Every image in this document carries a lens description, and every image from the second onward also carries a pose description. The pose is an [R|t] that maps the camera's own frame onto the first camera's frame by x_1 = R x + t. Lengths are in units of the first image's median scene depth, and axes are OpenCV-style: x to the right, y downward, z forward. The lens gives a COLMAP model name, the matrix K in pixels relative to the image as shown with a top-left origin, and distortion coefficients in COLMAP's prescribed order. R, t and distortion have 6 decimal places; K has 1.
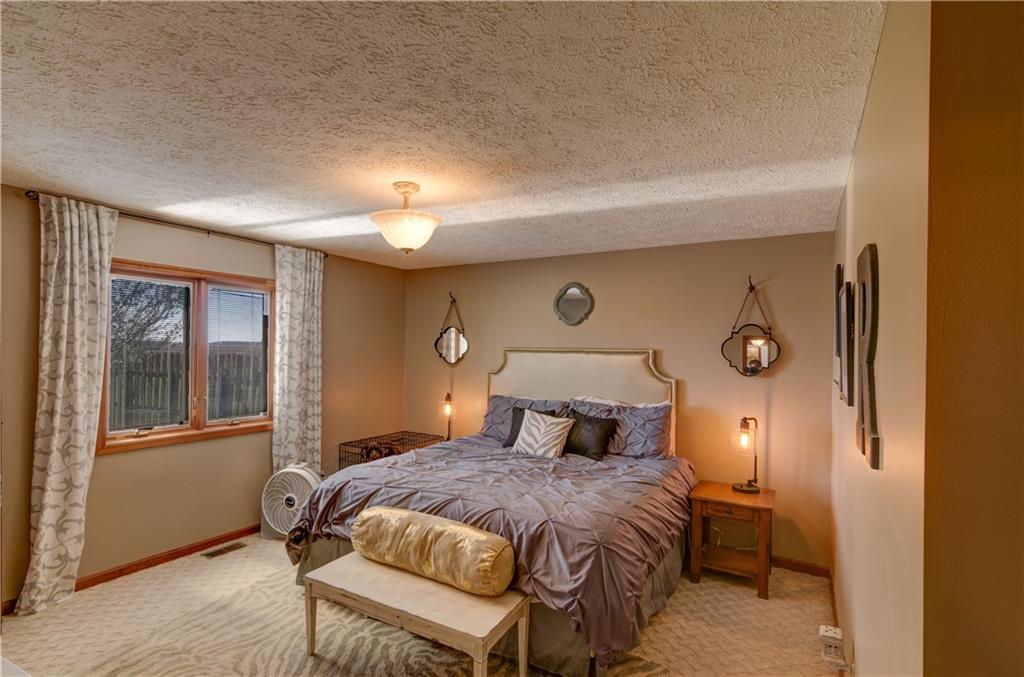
lens RADIAL K [[496.2, 0, 512.0], [0, 496.2, 338.5], [0, 0, 1]] dist [-0.000096, 0.000030]
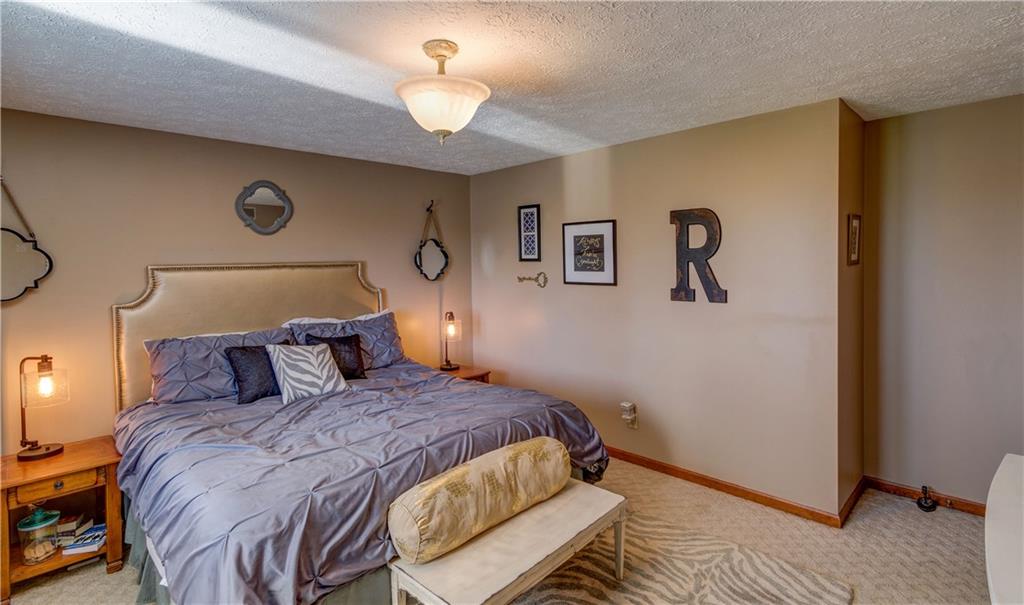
lens RADIAL K [[478.6, 0, 510.9], [0, 478.6, 272.3], [0, 0, 1]] dist [0.000011, 0.000004]
pose [[0.240209, -0.041180, 0.969847, -0.639619], [-0.000464, 0.999095, 0.042536, 0.001871], [-0.970721, -0.010667, 0.239973, 0.513118]]
